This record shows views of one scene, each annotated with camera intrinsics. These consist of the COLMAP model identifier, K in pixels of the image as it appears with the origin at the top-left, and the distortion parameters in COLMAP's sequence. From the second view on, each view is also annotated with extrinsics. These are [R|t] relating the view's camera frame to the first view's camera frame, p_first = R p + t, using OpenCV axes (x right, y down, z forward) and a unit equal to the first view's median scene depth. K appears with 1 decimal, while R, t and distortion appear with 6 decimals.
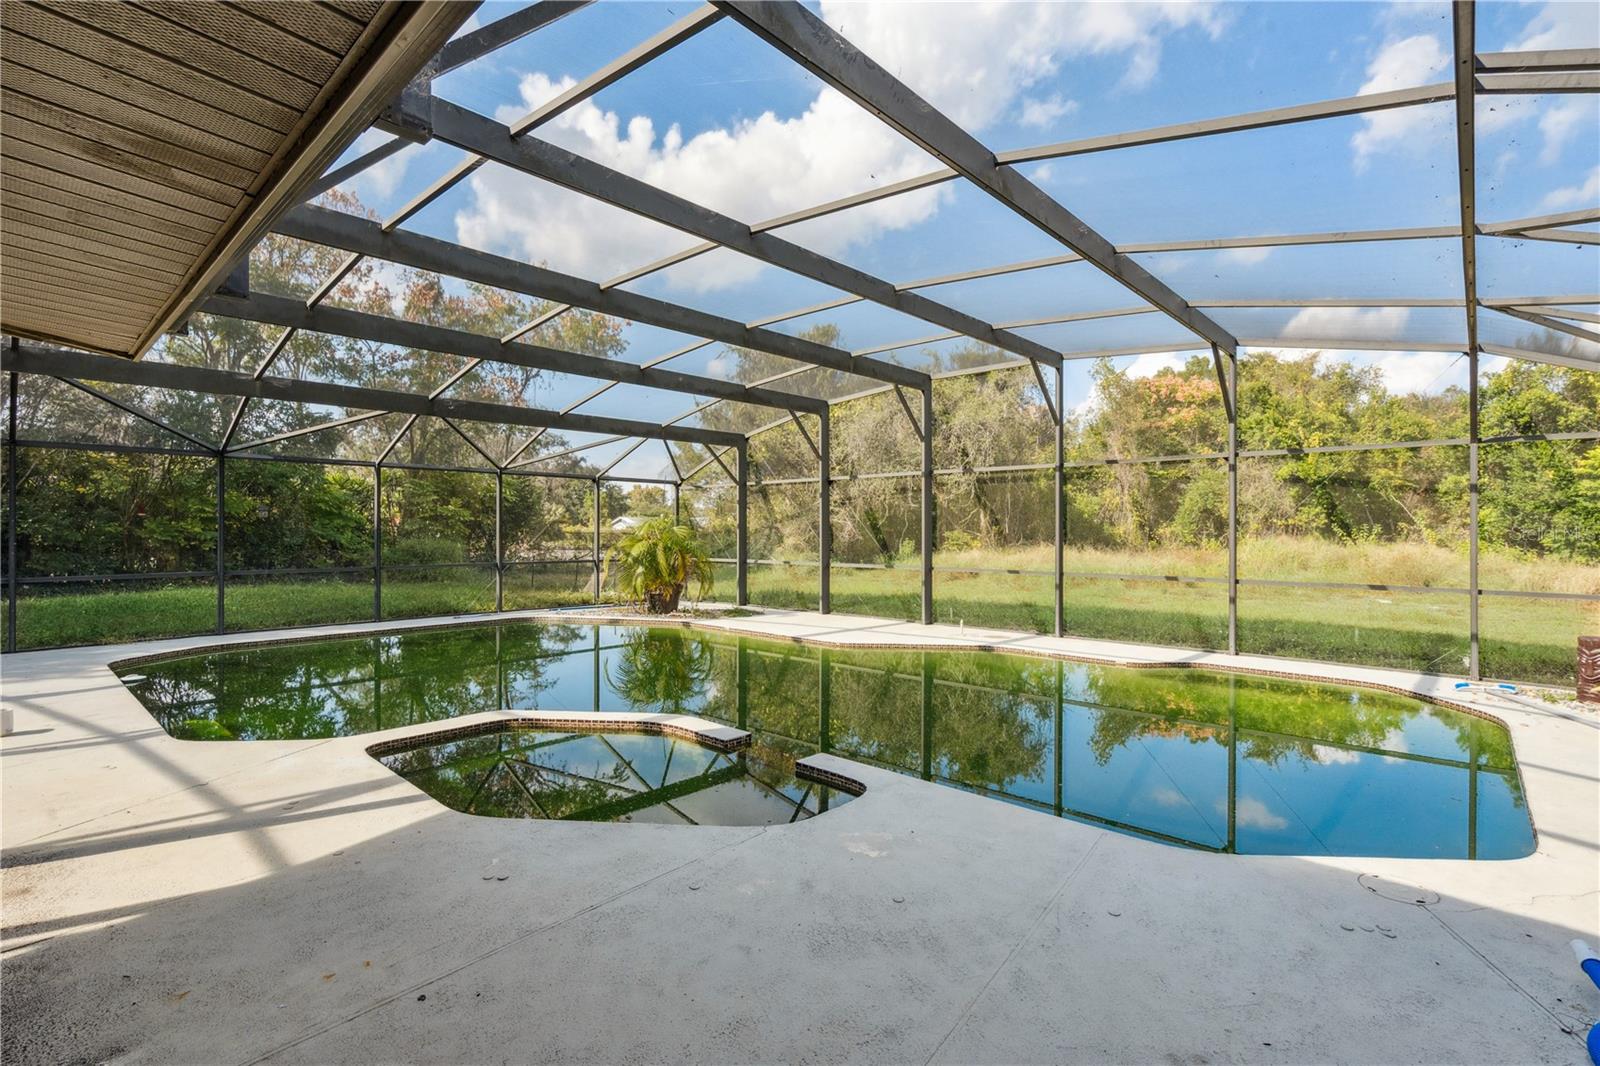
lens RADIAL K [[738.3, 0, 804.0], [0, 738.3, 528.4], [0, 0, 1]] dist [-0.000584, 0.000265]
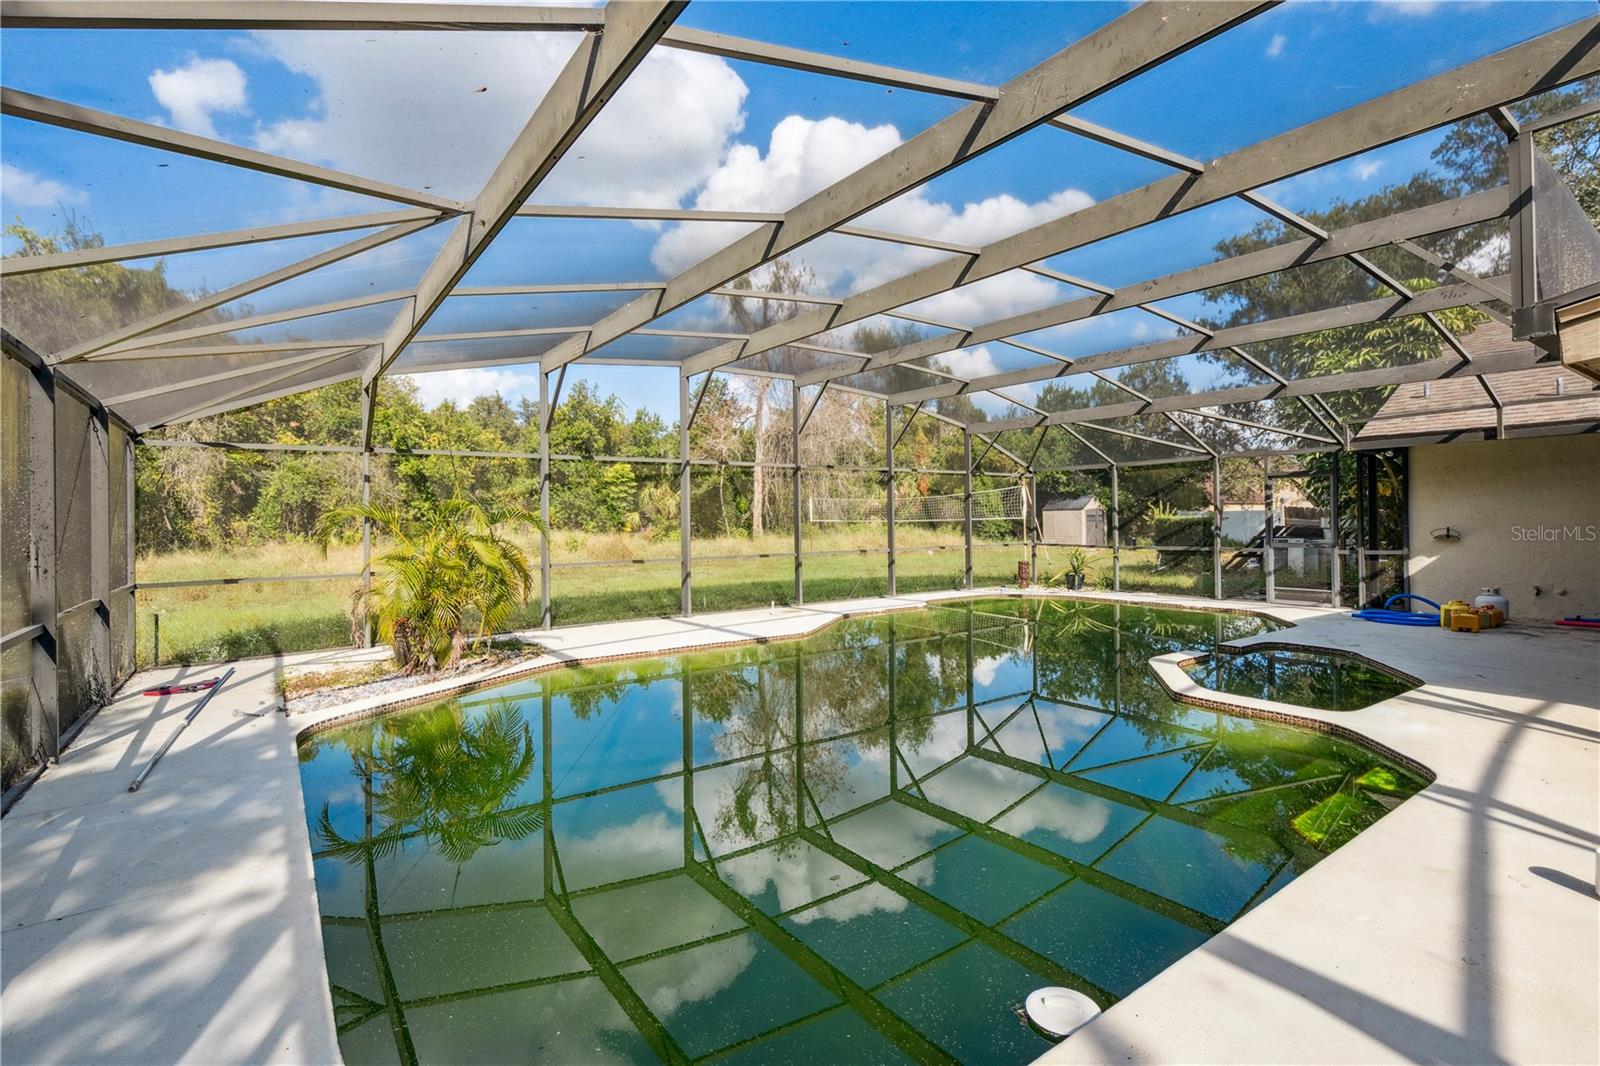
lens RADIAL K [[738.3, 0, 804.0], [0, 738.3, 528.4], [0, 0, 1]] dist [-0.000584, 0.000265]
pose [[0.190129, -0.009524, 0.981713, -0.798786], [0.004803, 0.999950, 0.008770, 0.007750], [-0.981747, 0.003048, 0.190165, 0.719721]]
